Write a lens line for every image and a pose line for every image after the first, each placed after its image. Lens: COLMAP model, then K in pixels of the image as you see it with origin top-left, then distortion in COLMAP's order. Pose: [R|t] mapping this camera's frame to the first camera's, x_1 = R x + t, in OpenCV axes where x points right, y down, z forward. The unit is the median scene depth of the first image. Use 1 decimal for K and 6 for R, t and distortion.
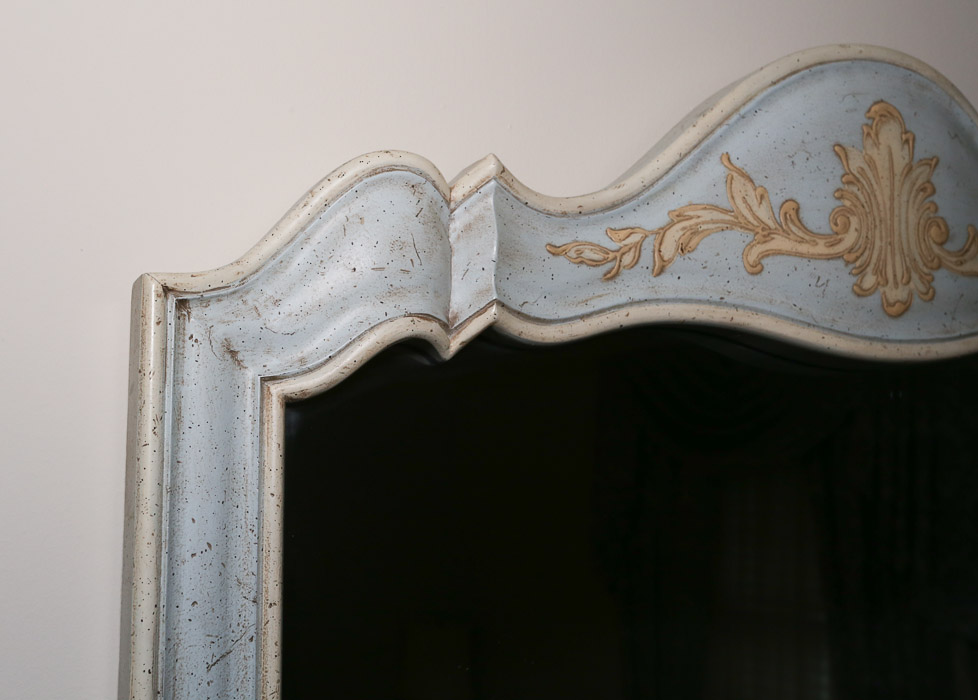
lens RADIAL K [[1180.8, 0, 437.6], [0, 1180.8, 359.6], [0, 0, 1]] dist [0.013846, 0.000000]
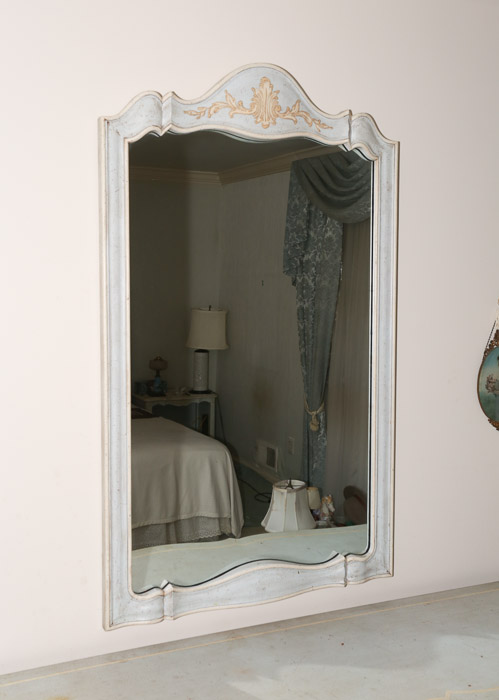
lens RADIAL K [[845.2, 0, 271.7], [0, 845.2, 326.3], [0, 0, 1]] dist [0.013846, 0.000000]
pose [[0.997299, -0.002453, 0.073401, 0.181742], [-0.010748, 0.983807, 0.178911, 0.130784], [-0.072651, -0.179217, 0.981123, -2.318992]]
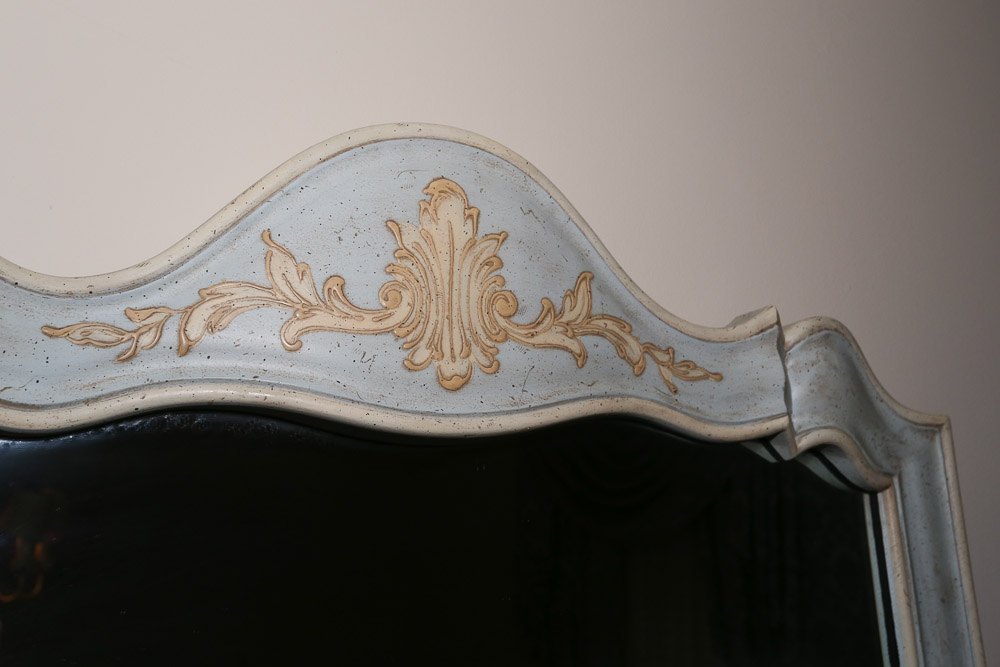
lens RADIAL K [[1077.1, 0, 499.9], [0, 1077.1, 334.8], [0, 0, 1]] dist [0.027747, 0.000000]
pose [[0.996193, -0.027226, 0.082809, 0.364465], [0.035272, 0.994630, -0.097299, 0.006724], [-0.079715, 0.099849, 0.991804, 0.102184]]
